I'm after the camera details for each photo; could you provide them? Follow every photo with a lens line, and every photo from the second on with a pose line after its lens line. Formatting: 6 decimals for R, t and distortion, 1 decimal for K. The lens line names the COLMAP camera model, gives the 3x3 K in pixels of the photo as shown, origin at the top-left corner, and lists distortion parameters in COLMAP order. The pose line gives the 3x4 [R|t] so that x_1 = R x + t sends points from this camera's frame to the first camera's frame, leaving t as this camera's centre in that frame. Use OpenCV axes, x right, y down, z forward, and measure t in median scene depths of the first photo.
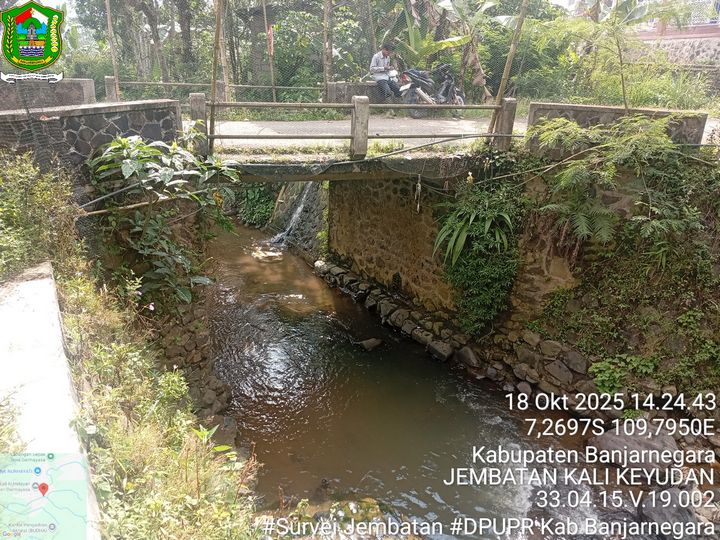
lens RADIAL K [[546.8, 0, 359.8], [0, 546.8, 274.6], [0, 0, 1]] dist [0.064931, -0.139705]
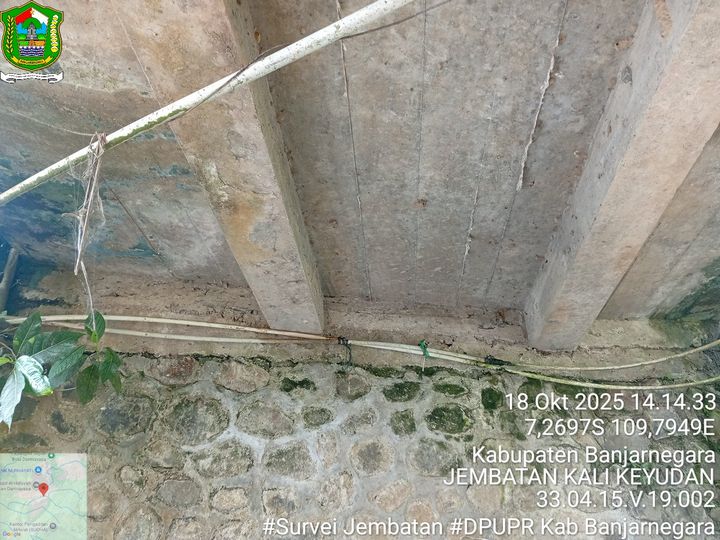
lens RADIAL K [[556.5, 0, 356.2], [0, 556.5, 266.8], [0, 0, 1]] dist [0.049271, -0.100173]
pose [[0.357880, 0.453833, 0.816063, -0.202213], [0.386554, 0.723538, -0.571899, -0.052956], [-0.849999, 0.520124, 0.083509, 0.901031]]
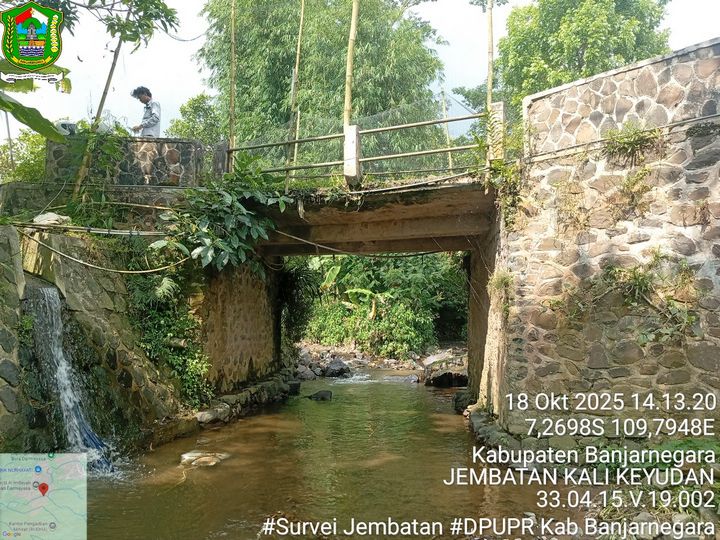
lens RADIAL K [[546.8, 0, 361.5], [0, 546.8, 274.1], [0, 0, 1]] dist [0.064931, -0.139705]
pose [[-0.770677, 0.015448, 0.637039, -0.693388], [0.191582, 0.959071, 0.208515, -0.304876], [-0.607745, 0.282743, -0.742094, 1.532869]]
